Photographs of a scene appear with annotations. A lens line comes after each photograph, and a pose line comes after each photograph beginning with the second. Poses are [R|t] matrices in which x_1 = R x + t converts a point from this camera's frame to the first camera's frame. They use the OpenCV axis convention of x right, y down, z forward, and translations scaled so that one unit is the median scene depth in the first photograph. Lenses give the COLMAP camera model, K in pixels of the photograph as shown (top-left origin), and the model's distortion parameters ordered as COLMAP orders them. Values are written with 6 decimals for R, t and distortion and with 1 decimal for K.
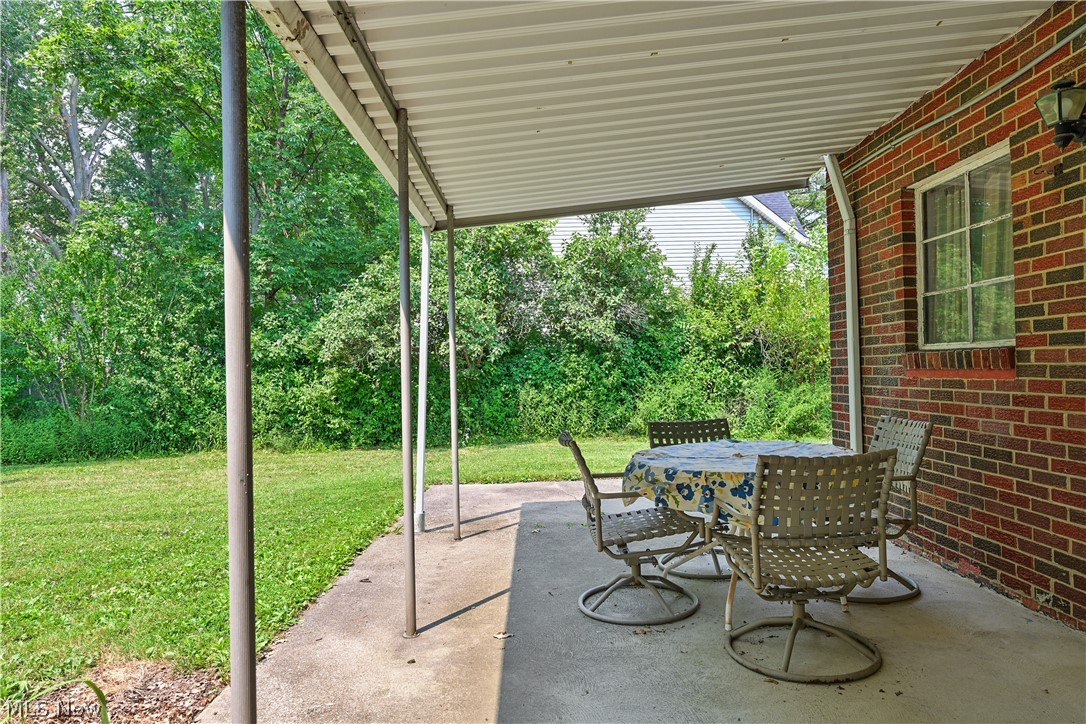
lens RADIAL K [[699.3, 0, 541.9], [0, 699.3, 362.1], [0, 0, 1]] dist [-0.005342, -0.000776]
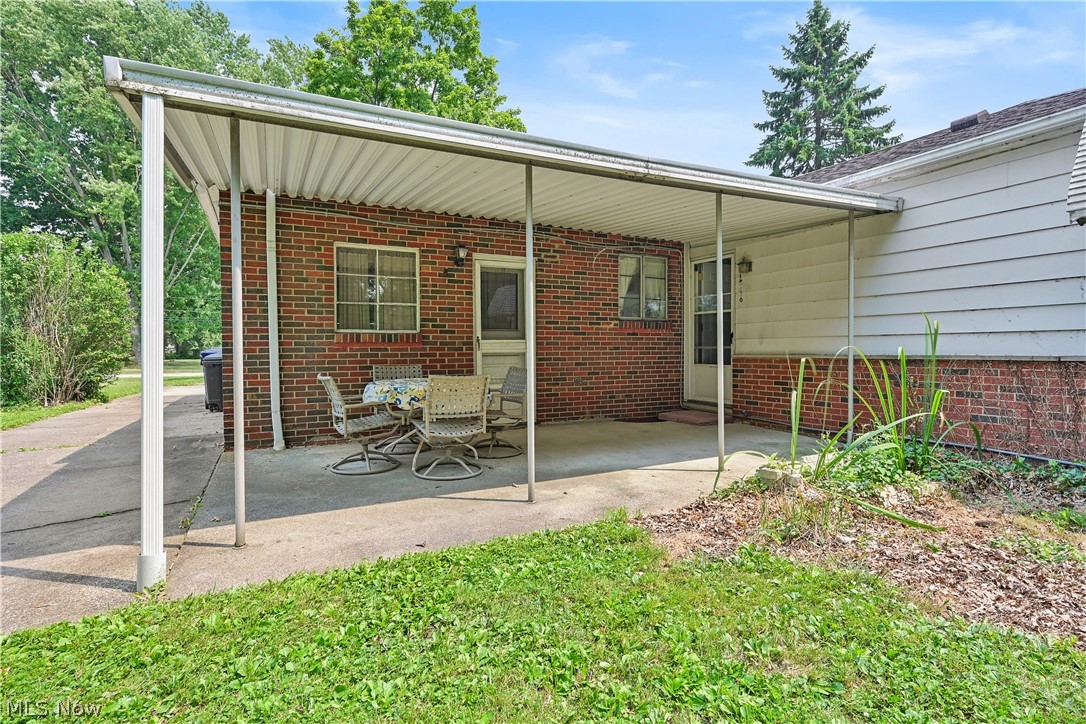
lens RADIAL K [[552.4, 0, 540.7], [0, 552.4, 358.7], [0, 0, 1]] dist [-0.000521, -0.000020]
pose [[-0.450294, 0.002371, 0.892877, -1.275831], [0.003149, 0.999994, -0.001067, 0.070948], [-0.892875, 0.002331, -0.450299, 1.509376]]
